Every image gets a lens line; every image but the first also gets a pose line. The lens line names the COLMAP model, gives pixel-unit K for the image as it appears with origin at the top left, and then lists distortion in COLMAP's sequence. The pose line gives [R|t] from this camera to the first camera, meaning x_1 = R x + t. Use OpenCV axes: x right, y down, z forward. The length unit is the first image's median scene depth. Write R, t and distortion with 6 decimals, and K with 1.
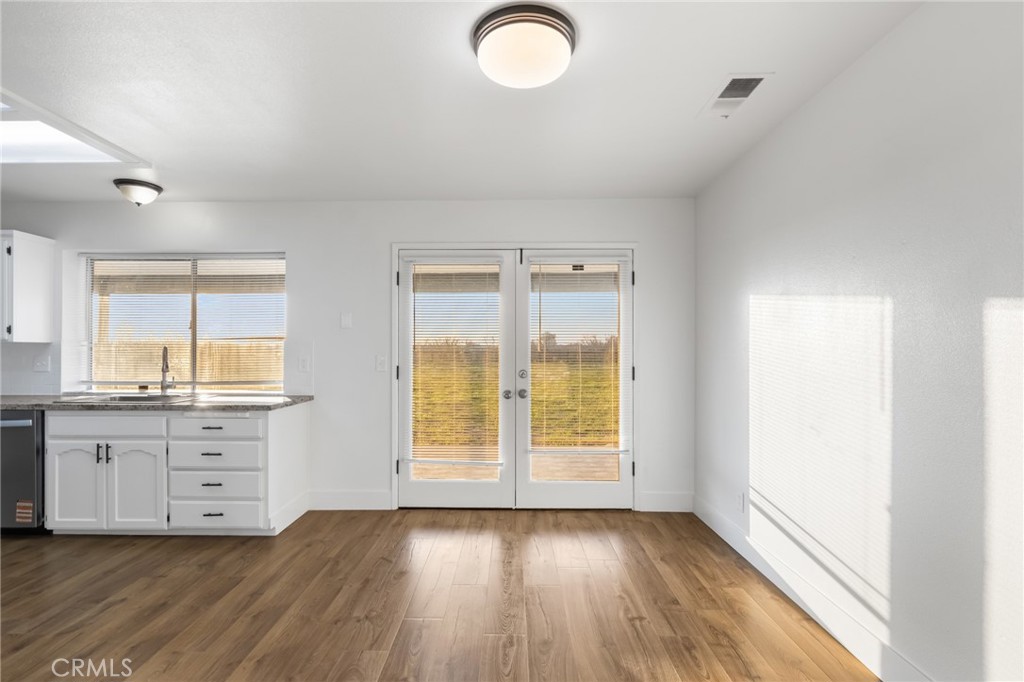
lens RADIAL K [[489.8, 0, 511.1], [0, 489.8, 350.2], [0, 0, 1]] dist [-0.001300, -0.001147]
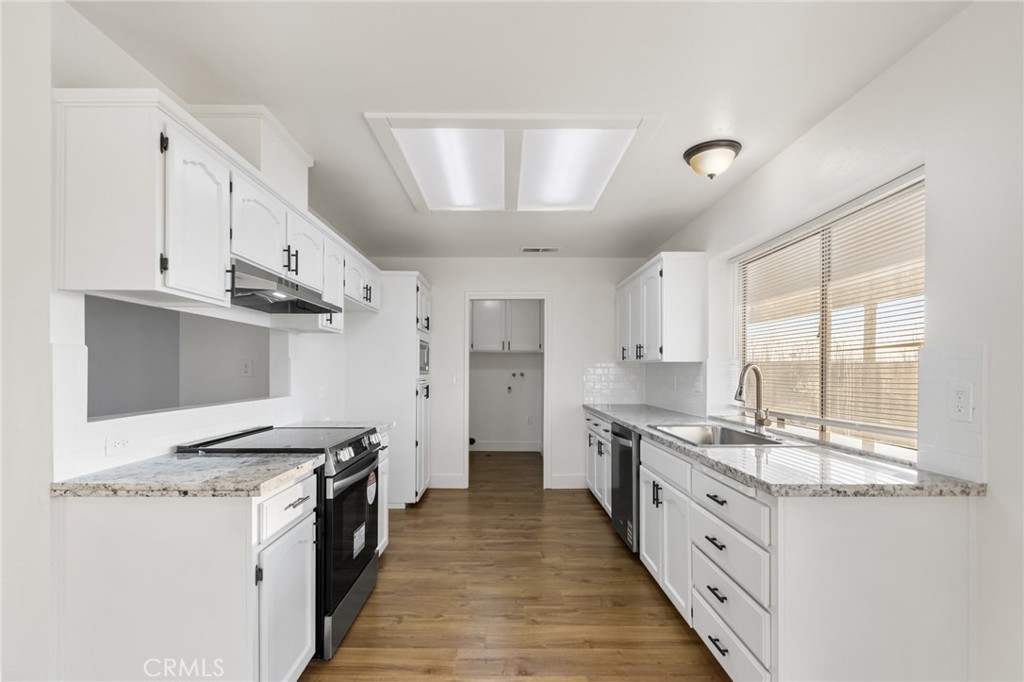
lens RADIAL K [[475.9, 0, 507.3], [0, 475.9, 368.7], [0, 0, 1]] dist [0.000085, -0.000019]
pose [[0.002529, -0.004046, -0.999989, -0.028163], [-0.003027, 0.999987, -0.004054, 0.002439], [0.999992, 0.003037, 0.002517, 0.735060]]
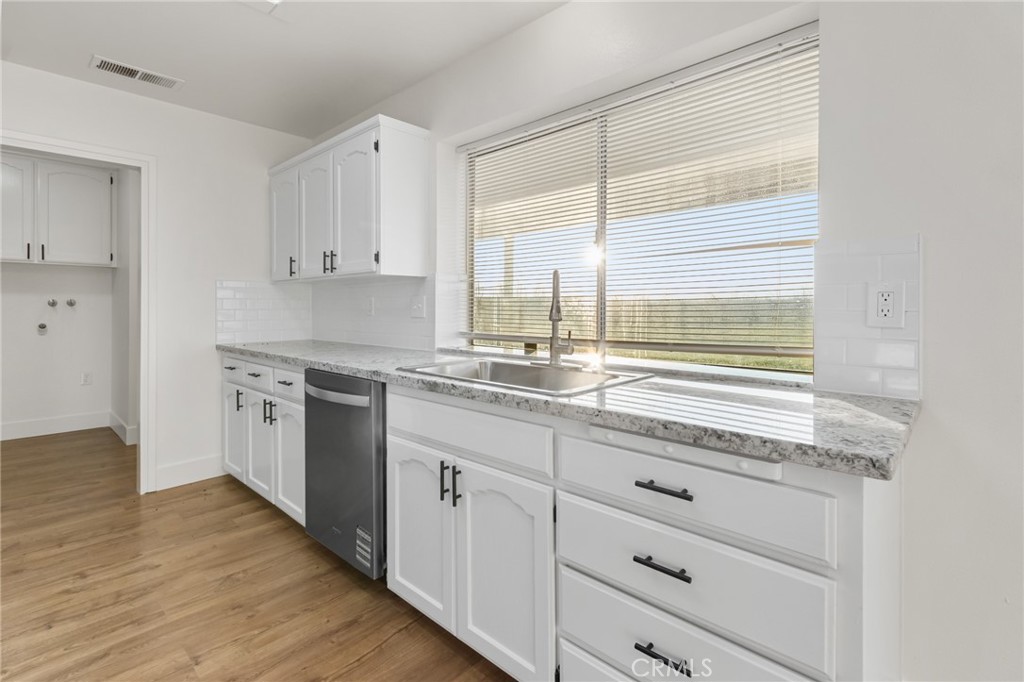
lens RADIAL K [[478.0, 0, 492.4], [0, 478.0, 306.5], [0, 0, 1]] dist [0.007657, -0.000364]
pose [[0.714108, -0.003014, -0.700029, -0.458811], [0.002682, 0.999995, -0.001569, 0.033461], [0.700031, -0.000757, 0.714112, 0.677175]]
